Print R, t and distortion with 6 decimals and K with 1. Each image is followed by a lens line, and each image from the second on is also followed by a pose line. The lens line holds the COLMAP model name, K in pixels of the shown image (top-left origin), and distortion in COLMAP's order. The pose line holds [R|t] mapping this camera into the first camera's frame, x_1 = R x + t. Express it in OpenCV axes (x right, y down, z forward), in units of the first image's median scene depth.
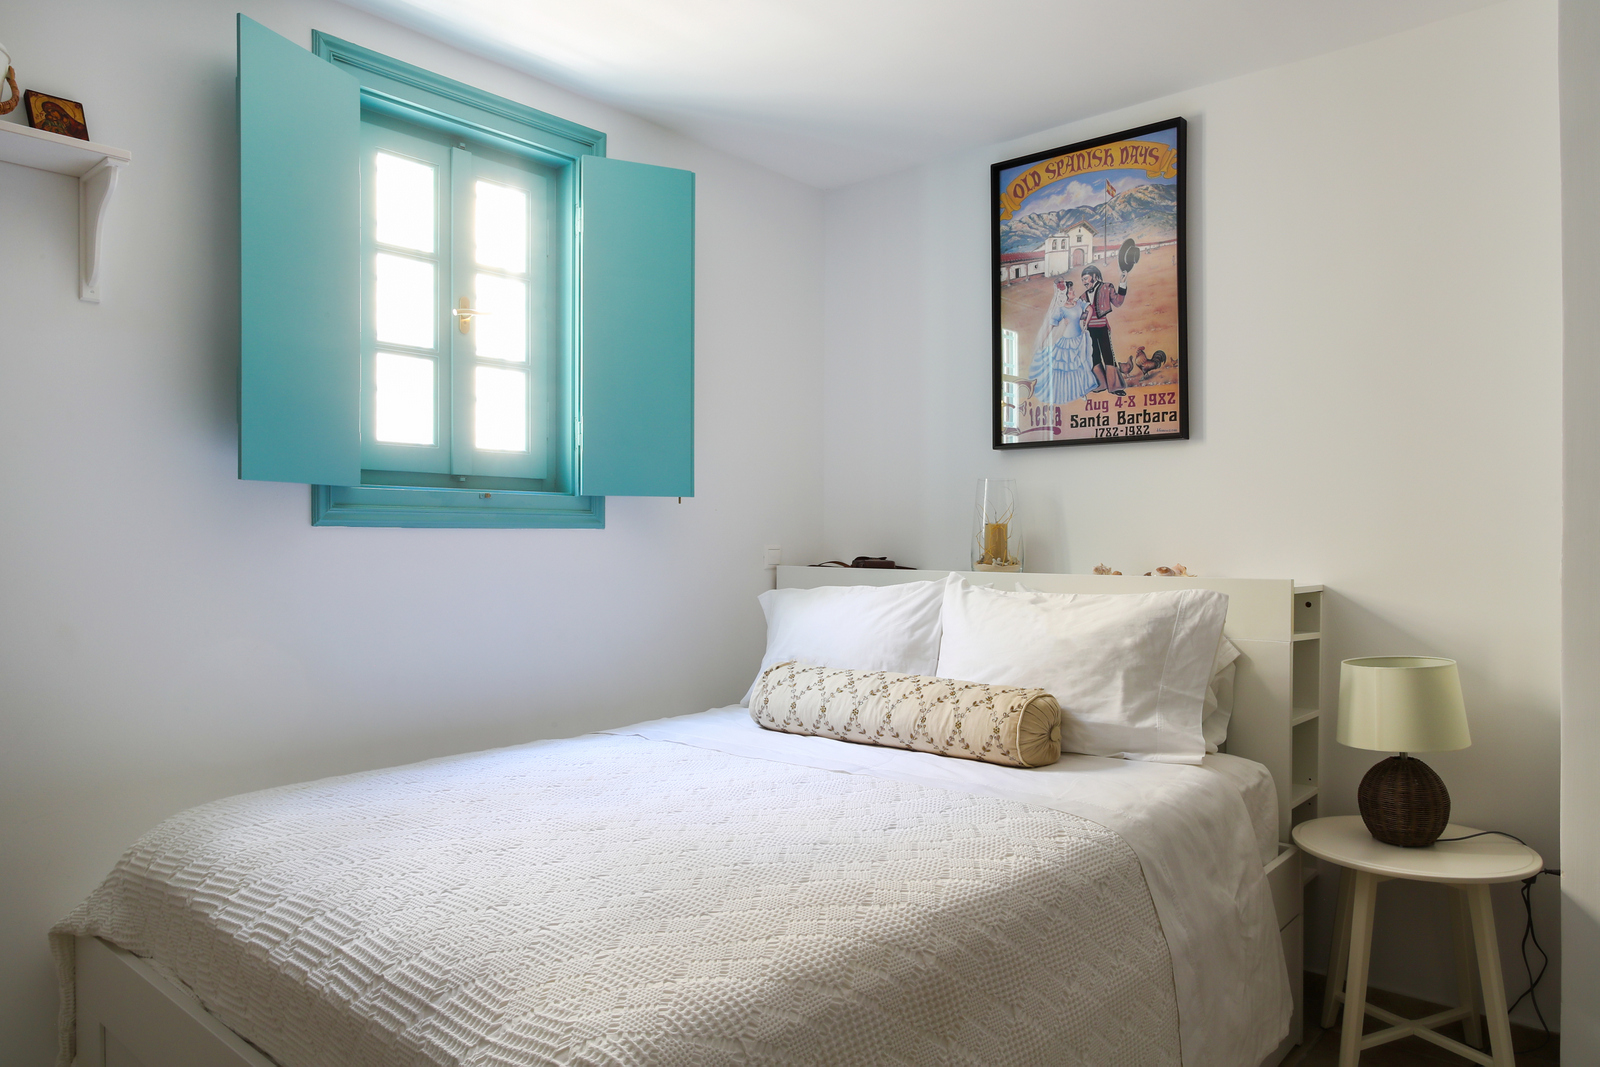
lens RADIAL K [[1044.9, 0, 750.4], [0, 1044.9, 551.5], [0, 0, 1]] dist [-0.017946, -0.000391]
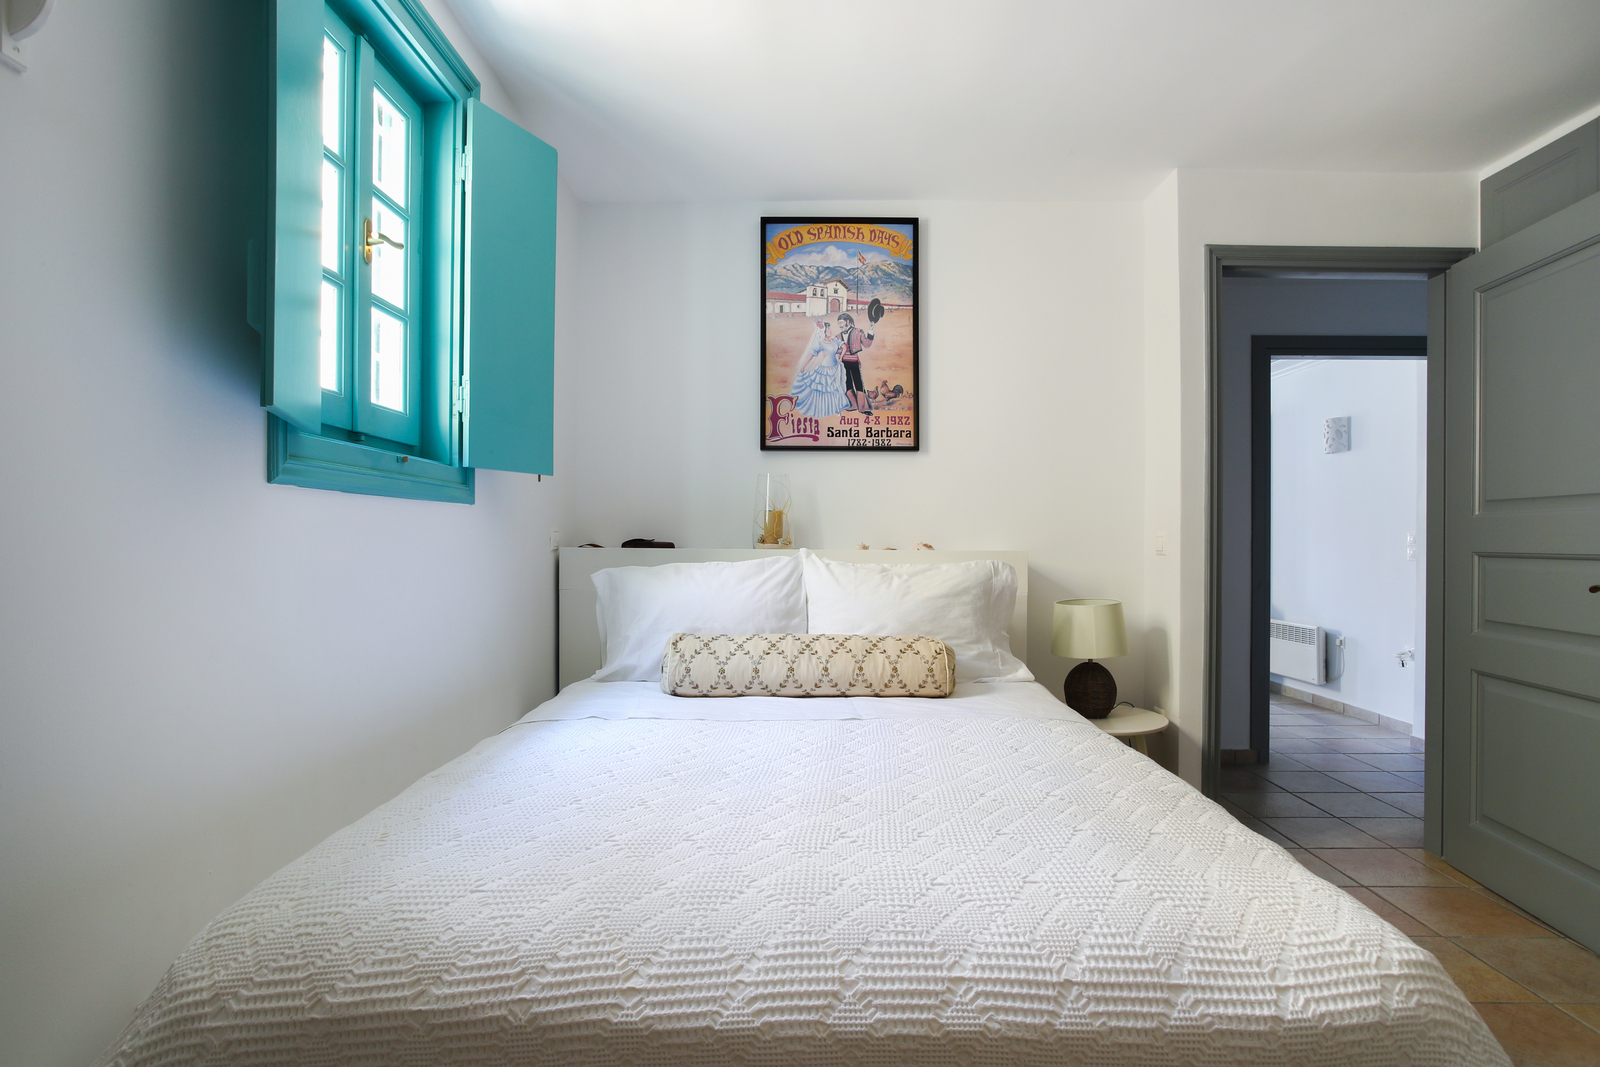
lens RADIAL K [[835.5, 0, 795.4], [0, 835.5, 551.2], [0, 0, 1]] dist [-0.062205, 0.036790]
pose [[0.759307, -0.006195, 0.650703, -0.410532], [0.004317, 0.999981, 0.004483, 0.017751], [-0.650719, -0.000594, 0.759319, 0.262411]]
